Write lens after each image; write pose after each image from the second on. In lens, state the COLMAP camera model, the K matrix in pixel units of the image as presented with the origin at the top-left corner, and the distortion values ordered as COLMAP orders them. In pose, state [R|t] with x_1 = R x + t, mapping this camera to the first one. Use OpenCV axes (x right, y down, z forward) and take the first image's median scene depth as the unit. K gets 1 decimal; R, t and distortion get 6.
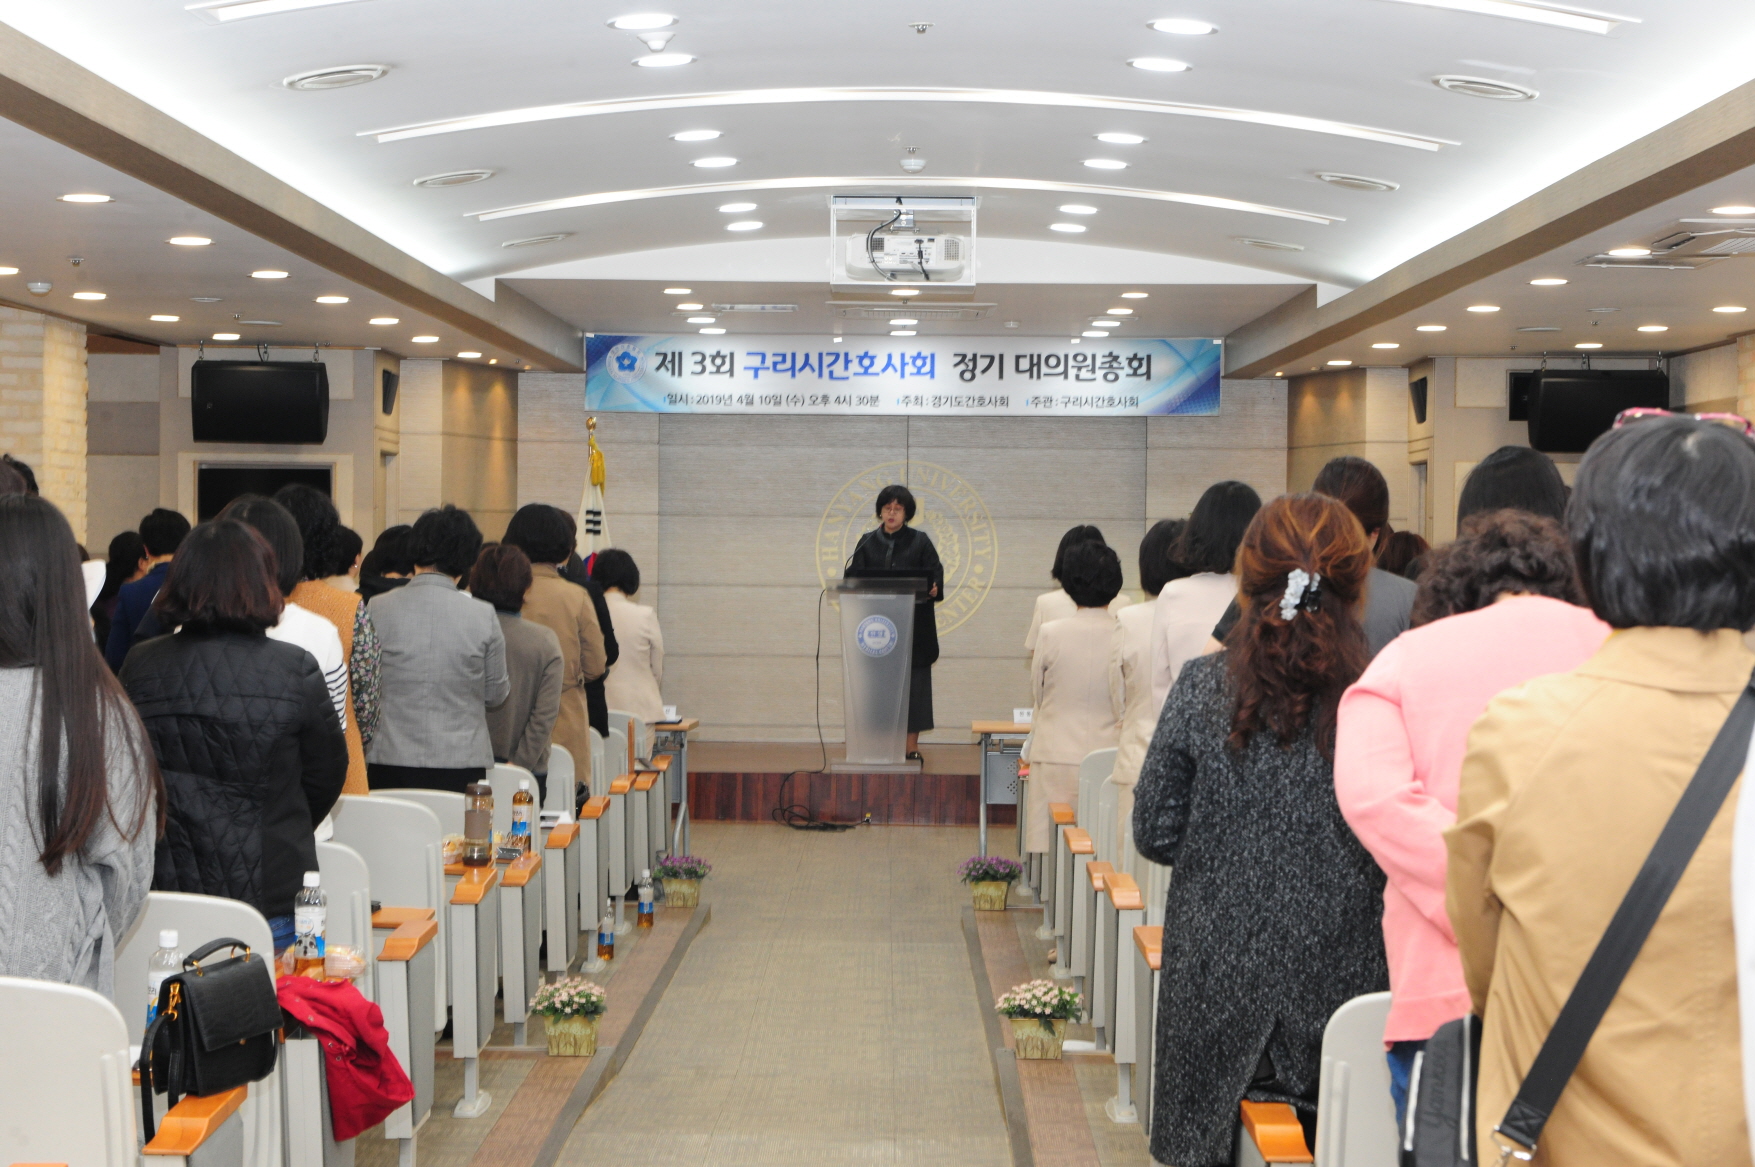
lens RADIAL K [[3322.3, 0, 877.5], [0, 3322.3, 583.5], [0, 0, 1]] dist [0.130943, -0.349681]
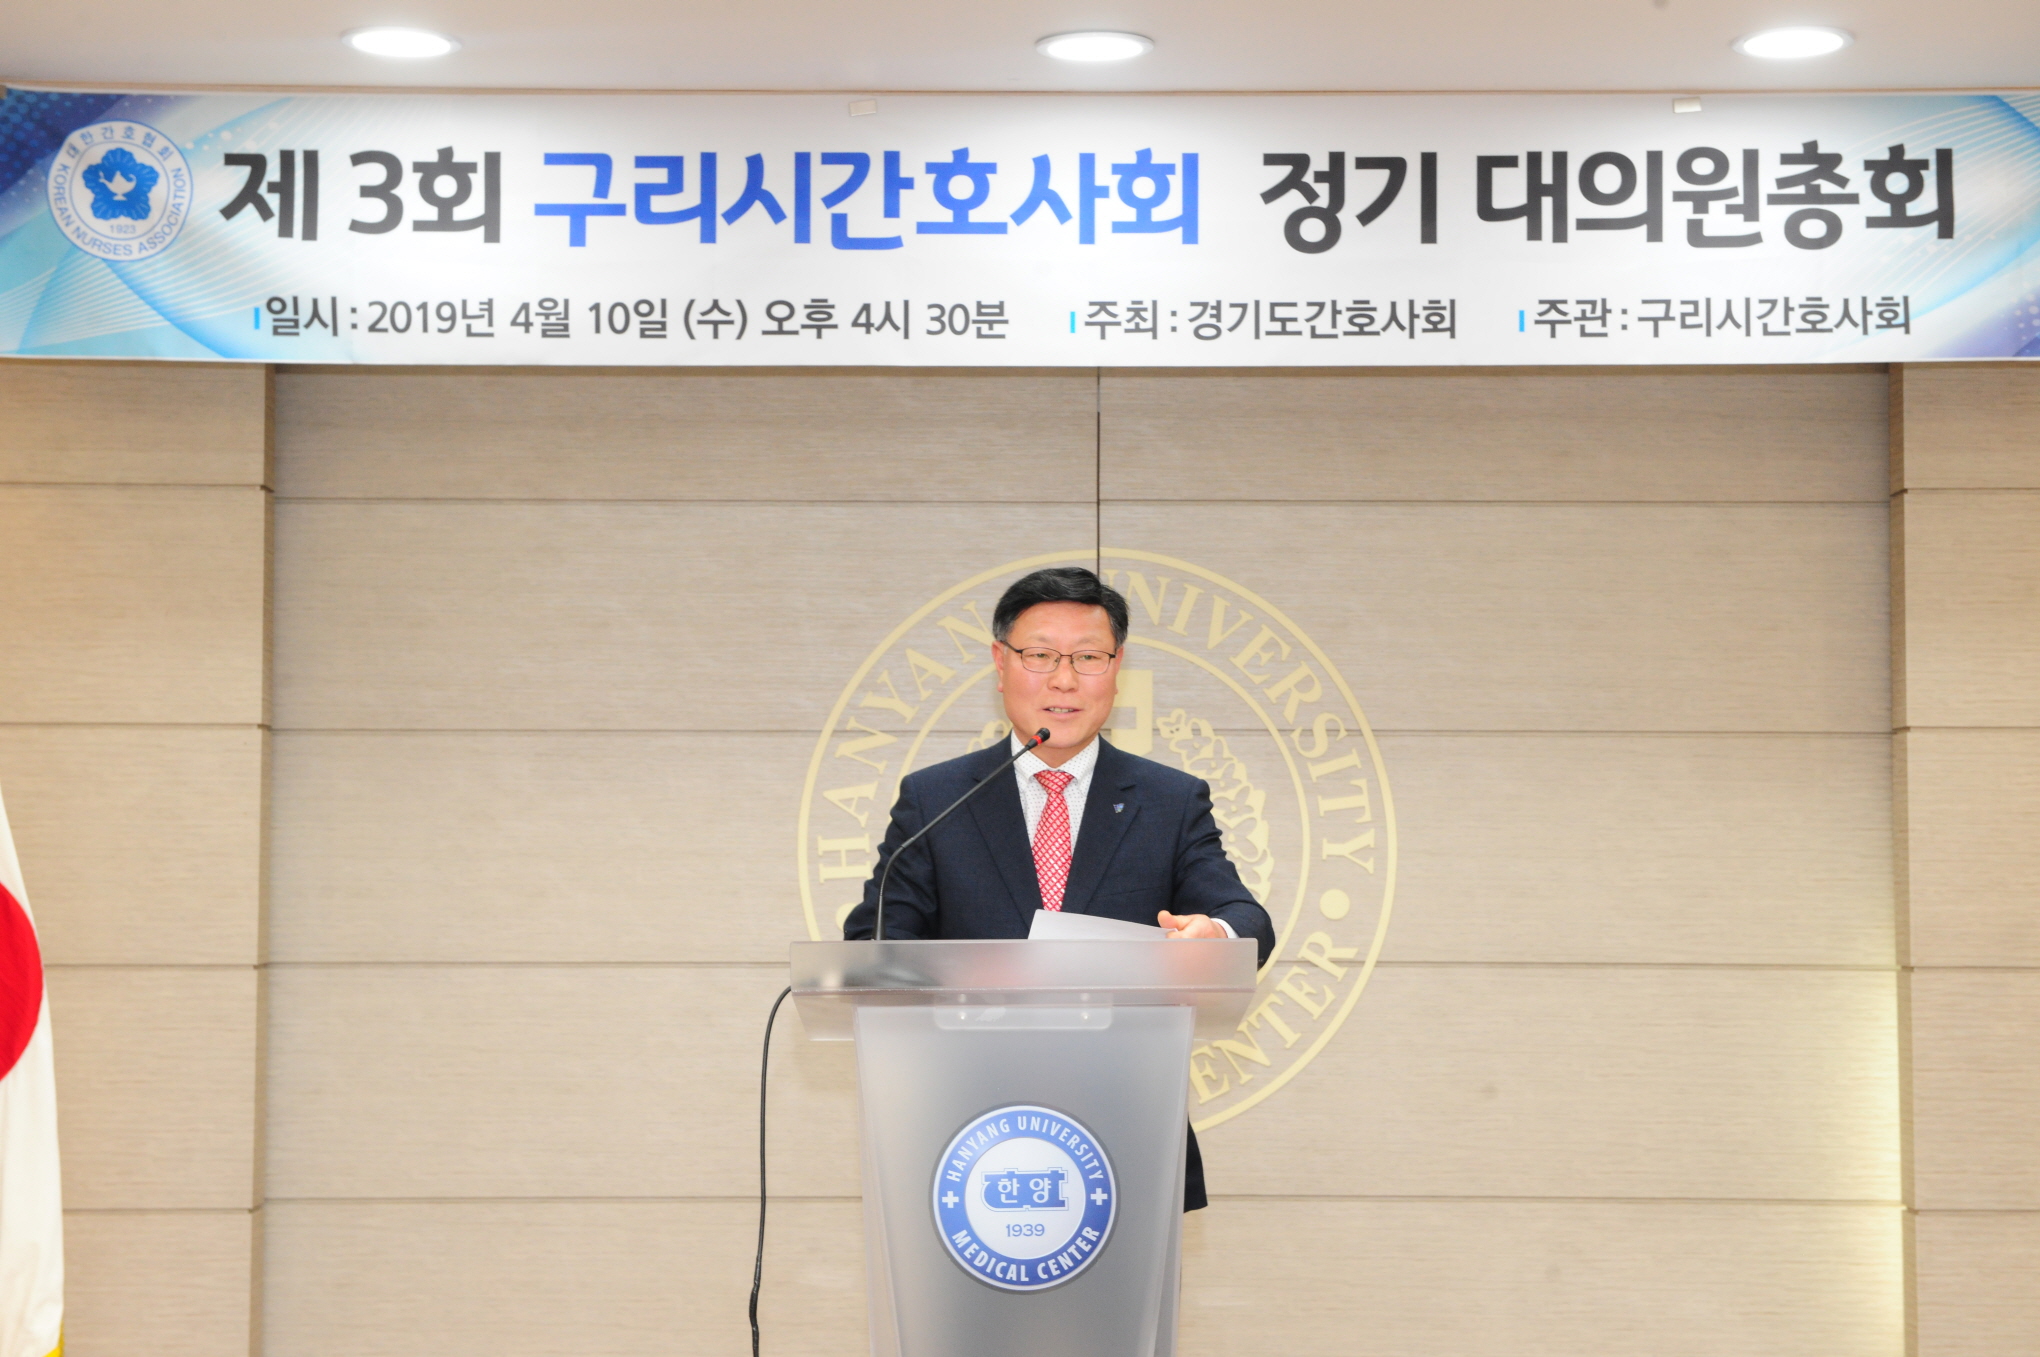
lens RADIAL K [[3488.3, 0, 1015.7], [0, 3488.3, 685.1], [0, 0, 1]] dist [0.141226, -0.084087]
pose [[0.999825, -0.007532, 0.017116, -0.004166], [0.008763, 0.997295, -0.072982, -0.001229], [-0.016520, 0.073119, 0.997186, 0.700577]]
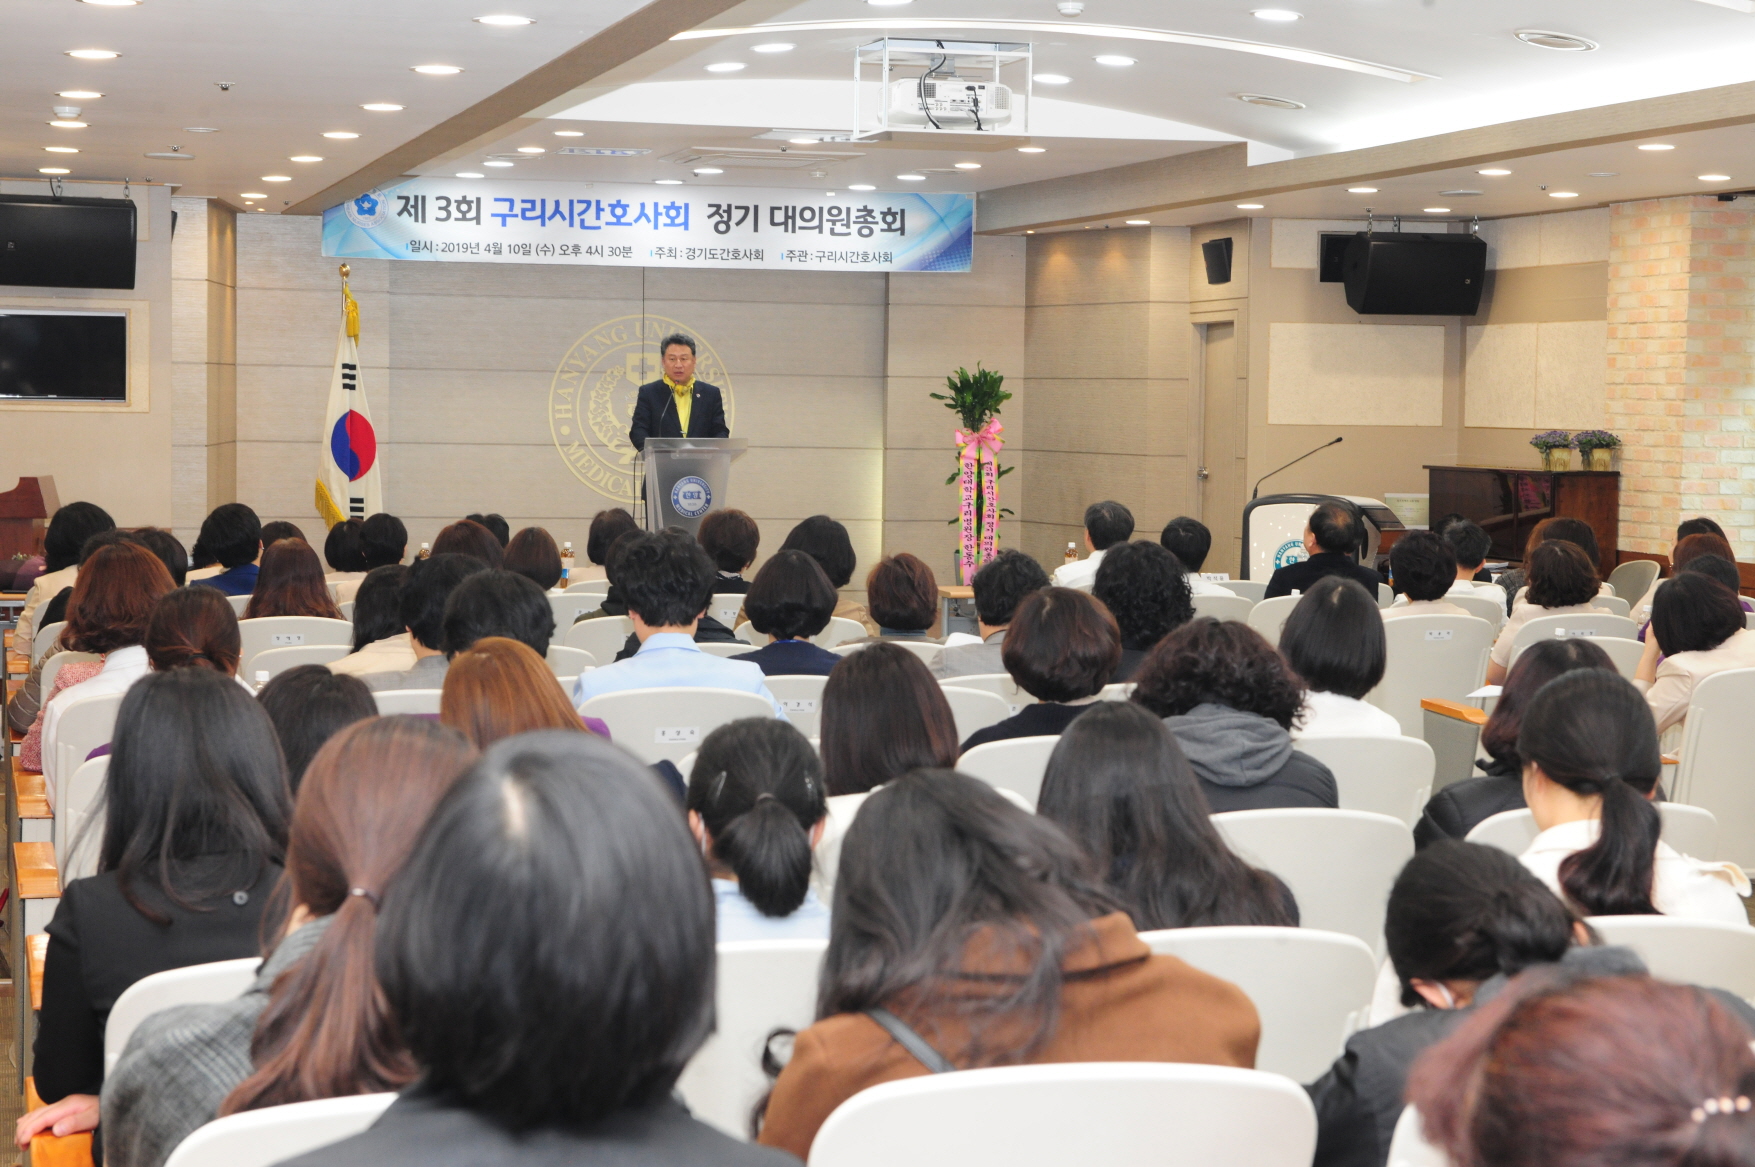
lens RADIAL K [[3322.3, 0, 877.5], [0, 3322.3, 583.5], [0, 0, 1]] dist [0.130943, -0.349681]
pose [[0.965259, -0.010252, 0.261092, -0.183256], [-0.001225, 0.999041, 0.043756, -0.001424], [-0.261290, -0.042556, 0.964322, 0.049668]]
